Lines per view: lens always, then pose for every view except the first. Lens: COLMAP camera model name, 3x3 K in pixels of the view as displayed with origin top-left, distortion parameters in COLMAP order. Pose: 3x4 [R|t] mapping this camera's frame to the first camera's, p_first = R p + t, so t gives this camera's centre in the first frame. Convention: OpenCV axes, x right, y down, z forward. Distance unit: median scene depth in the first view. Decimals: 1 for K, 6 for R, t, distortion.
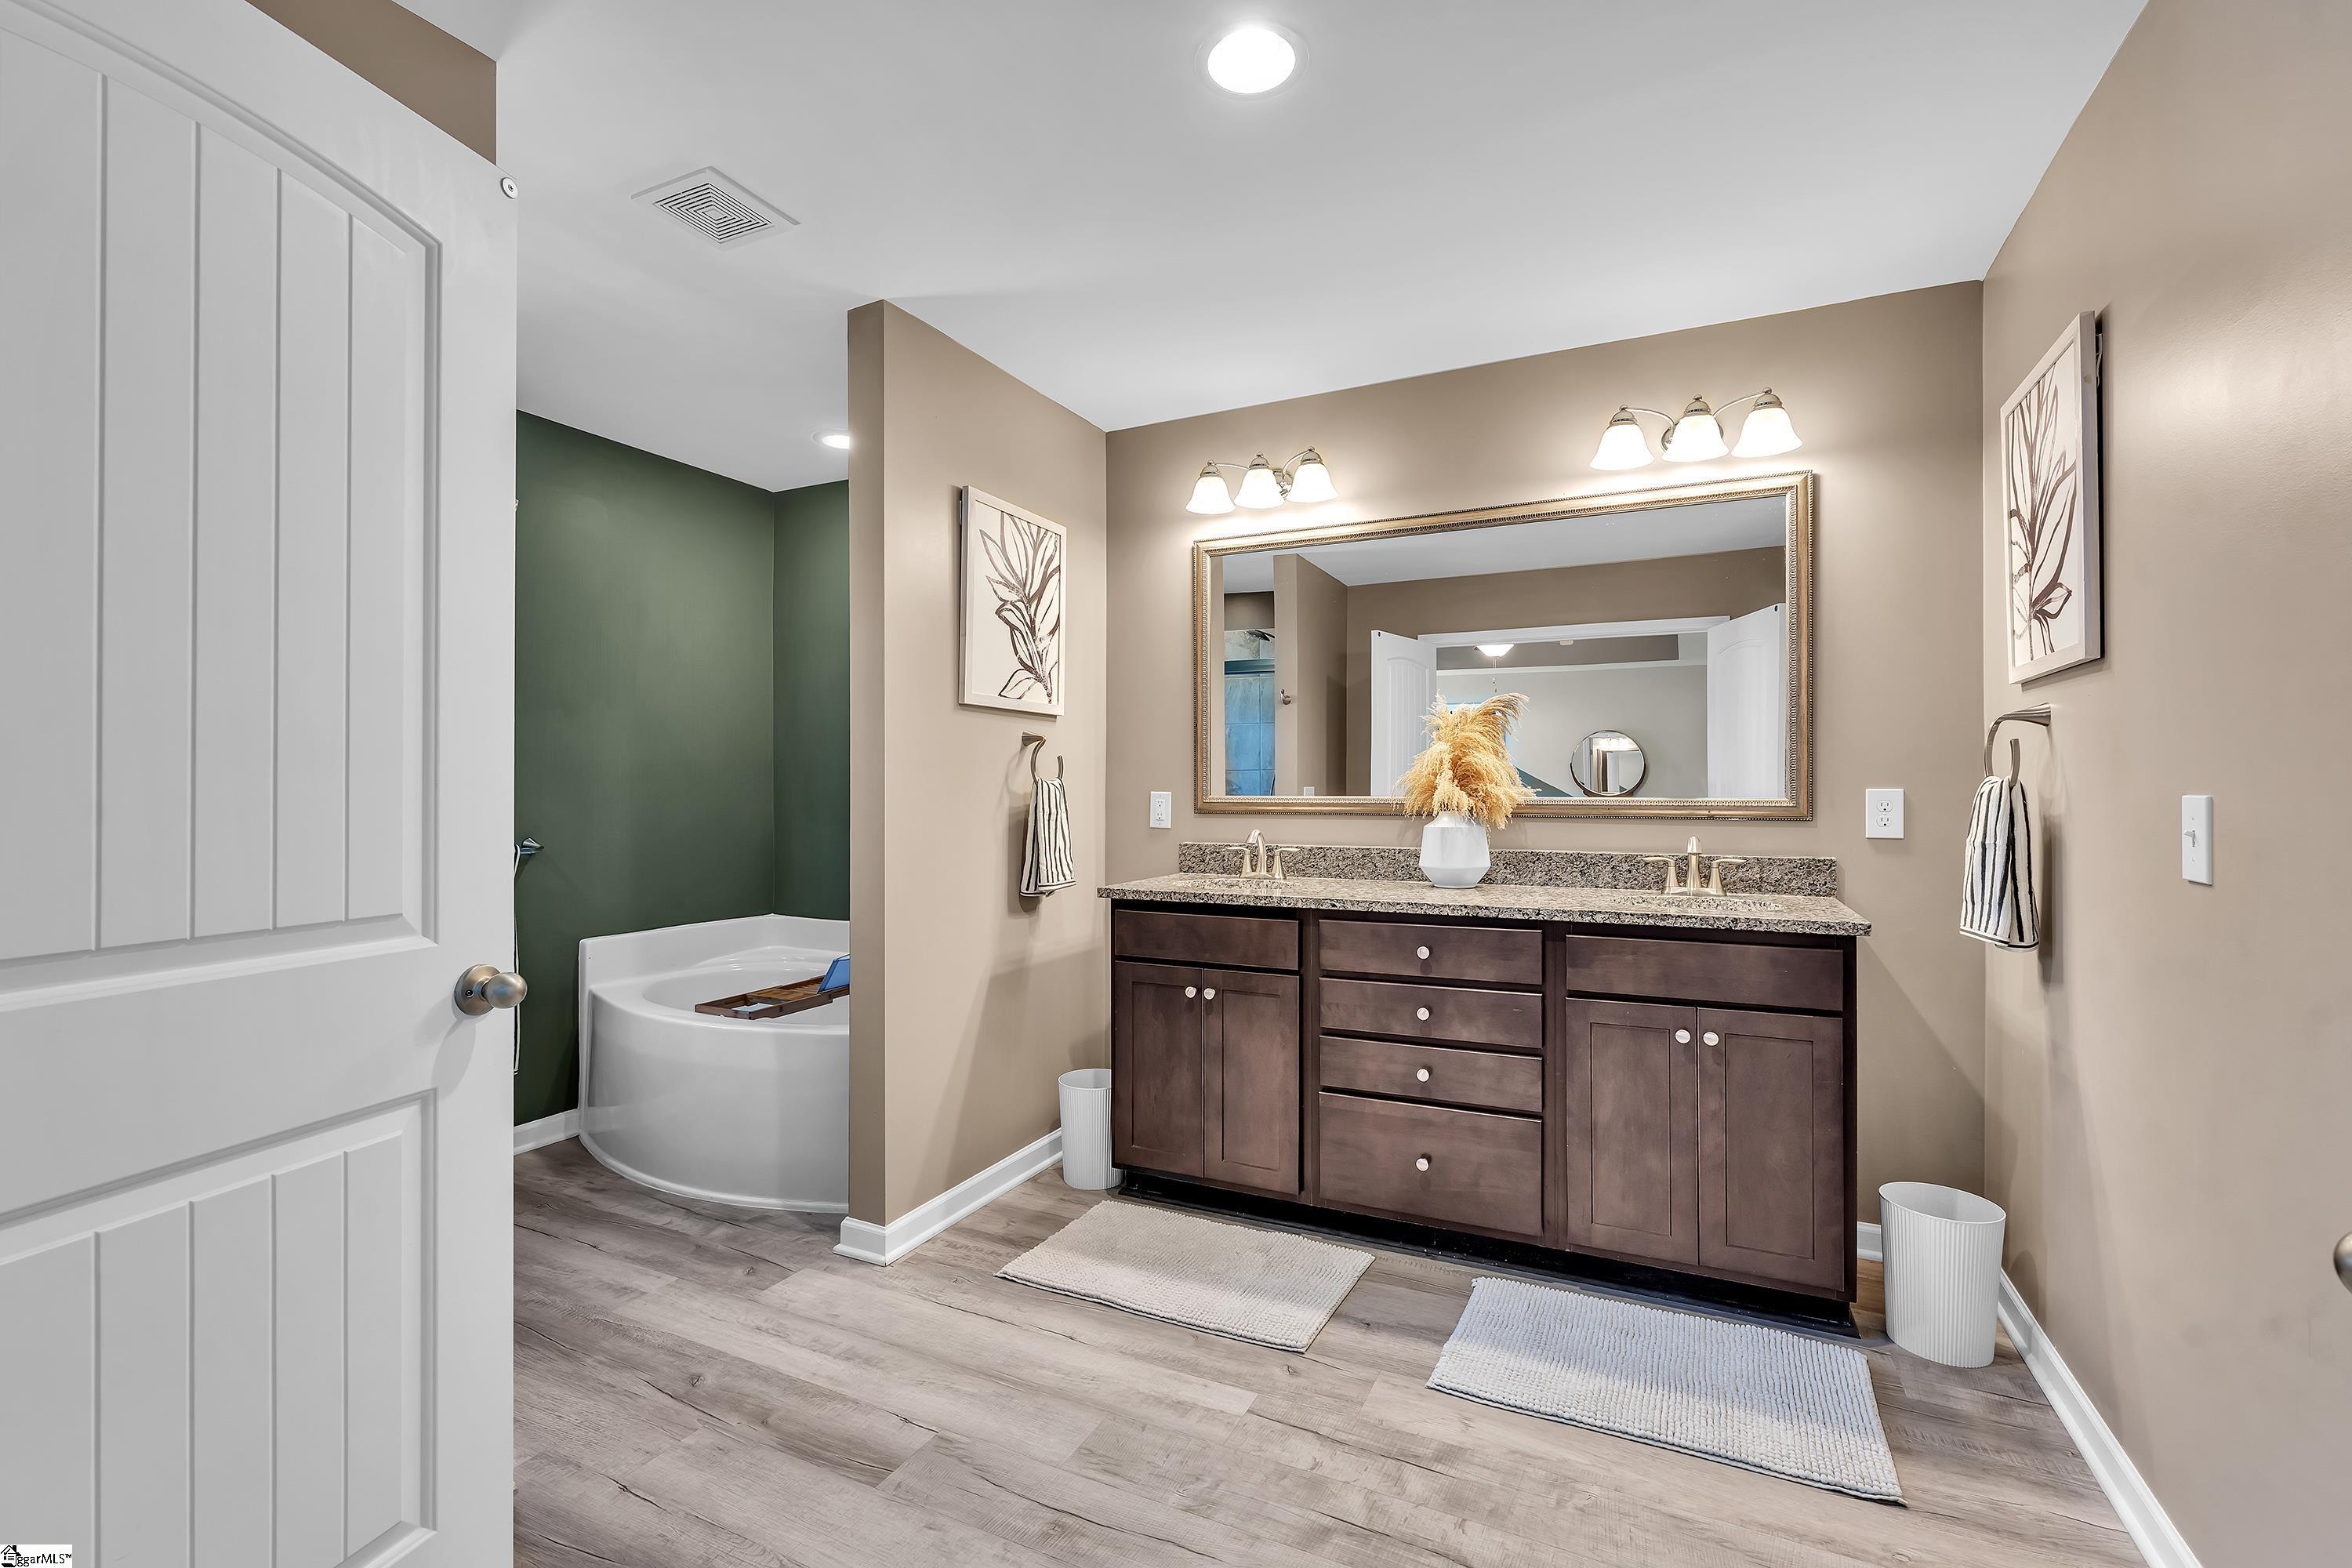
lens RADIAL K [[1029.8, 0, 1176.0], [0, 1029.8, 784.0], [0, 0, 1]] dist [-0.003092, -0.000199]
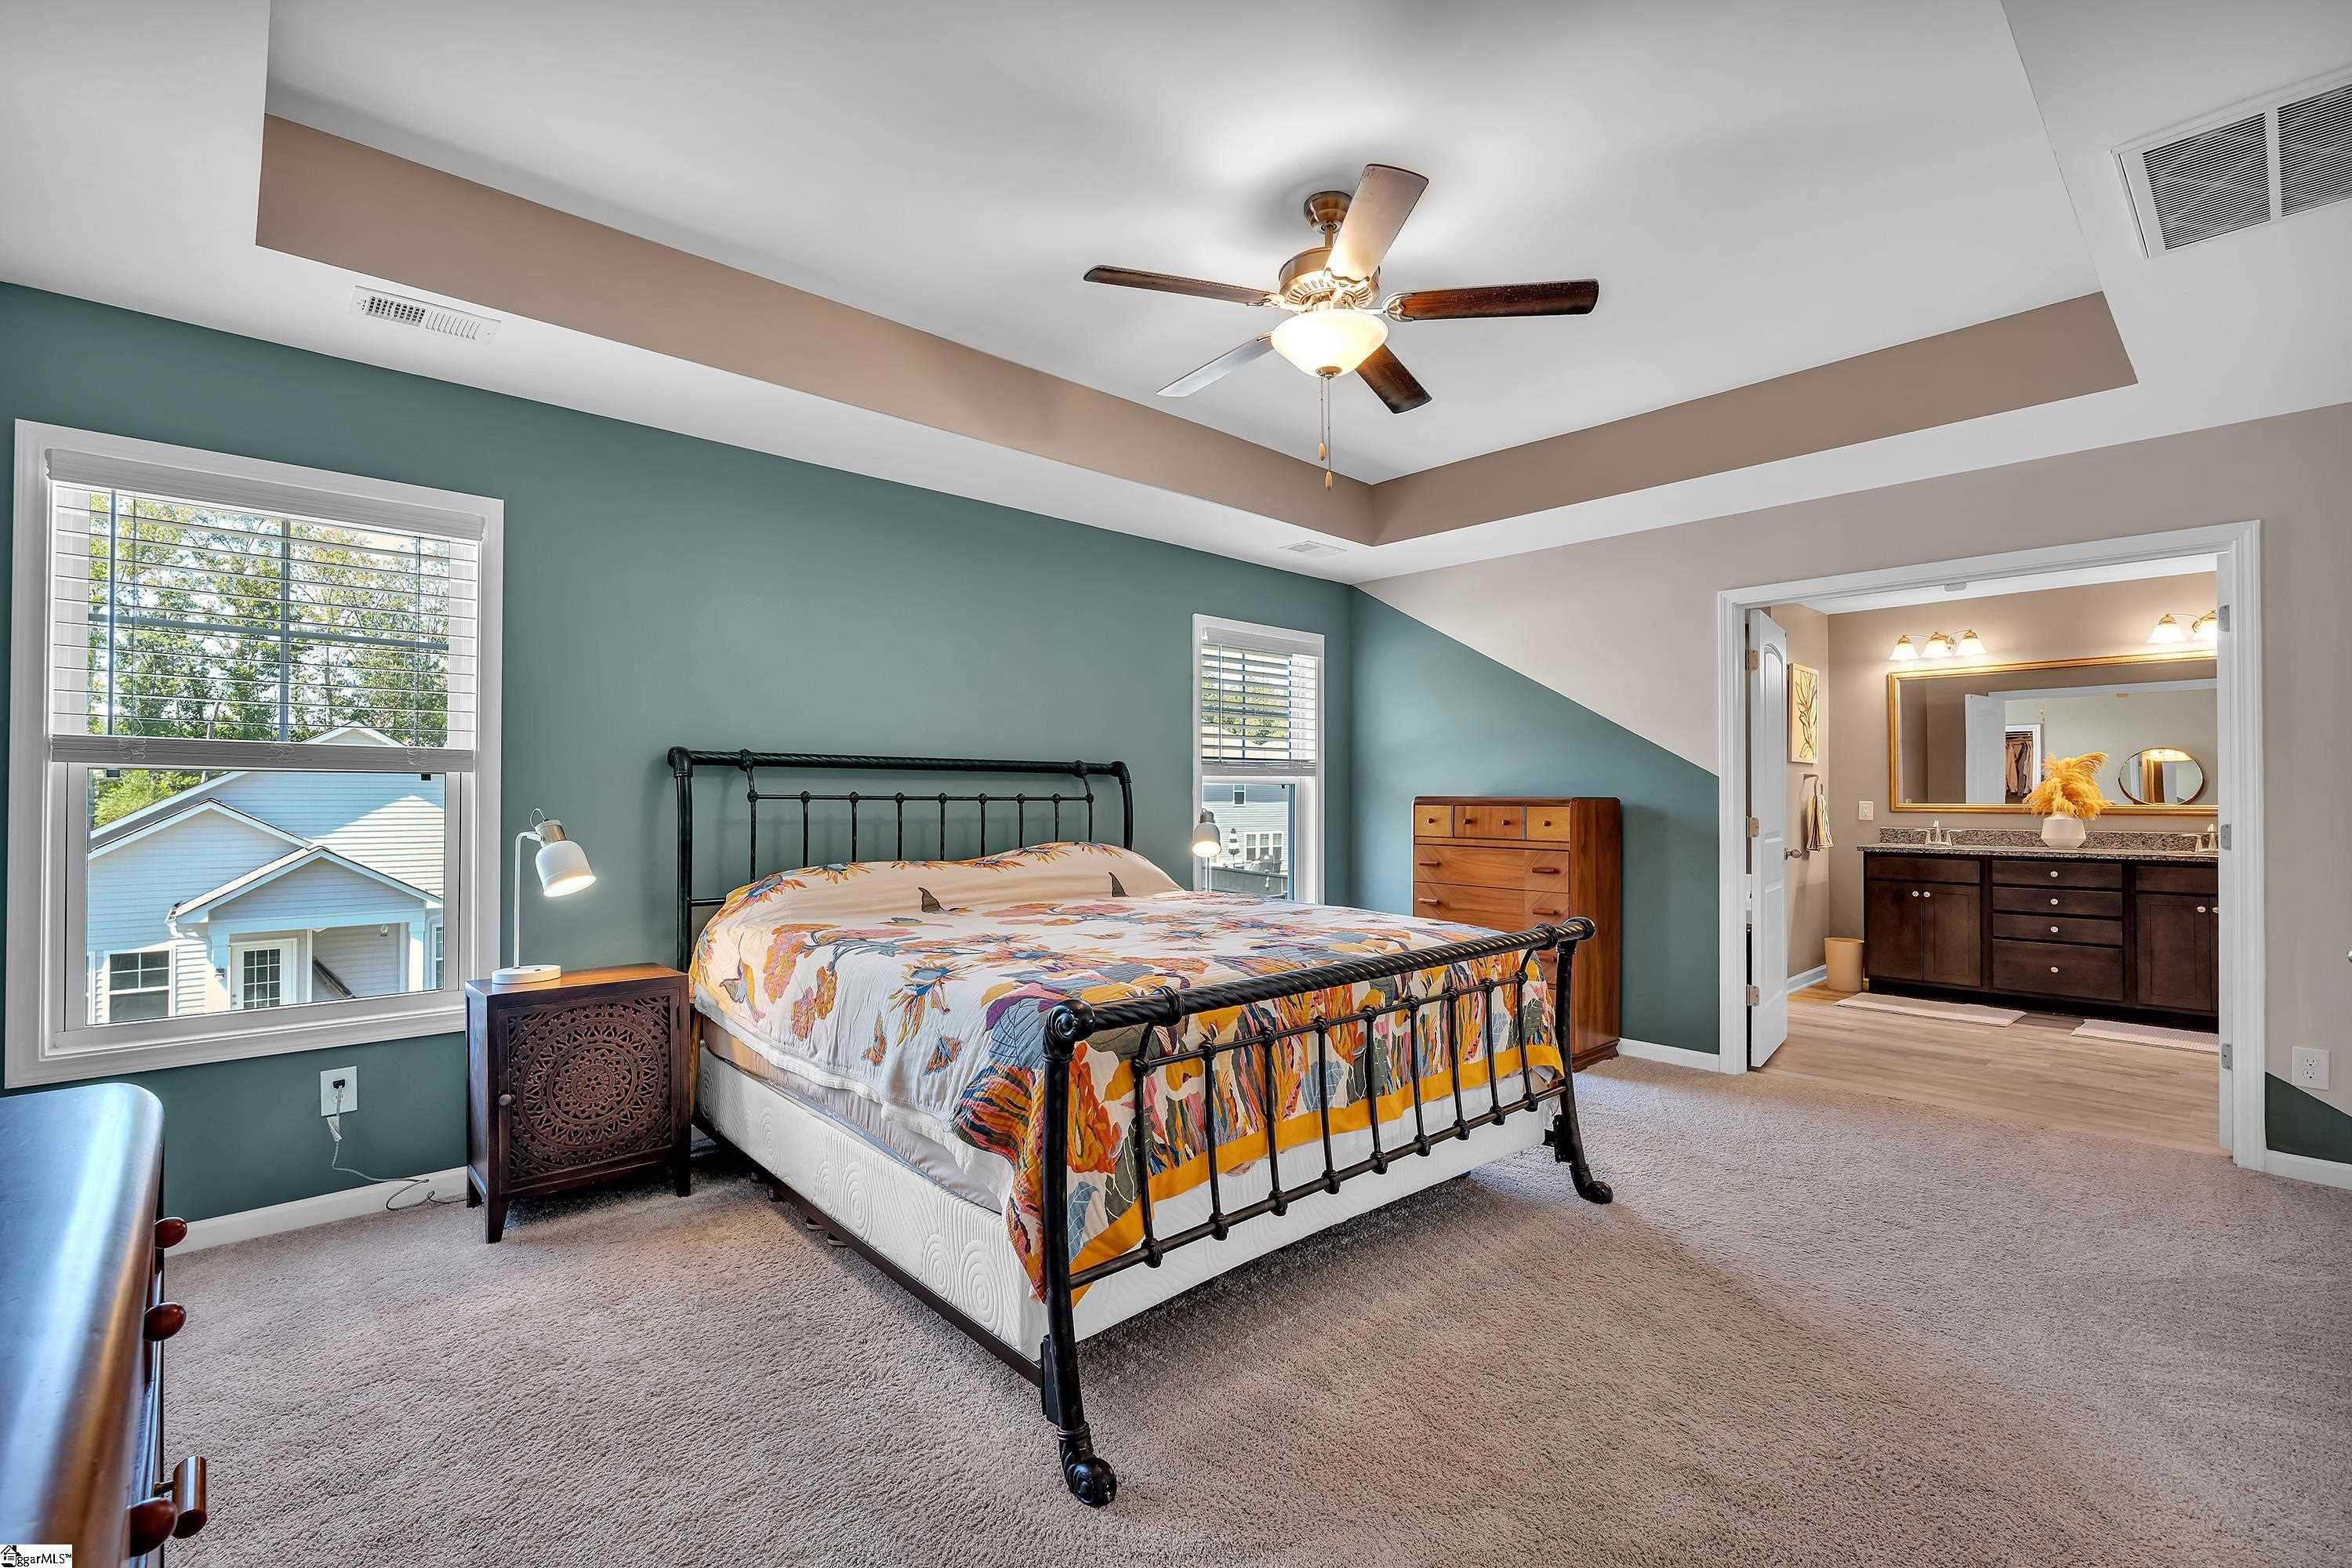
lens RADIAL K [[1029.8, 0, 1176.0], [0, 1029.8, 784.0], [0, 0, 1]] dist [-0.003092, -0.000199]
pose [[0.932768, -0.003501, -0.360459, -0.647520], [0.000871, 0.999972, -0.007459, -0.014594], [0.360475, 0.006644, 0.932745, -1.559214]]
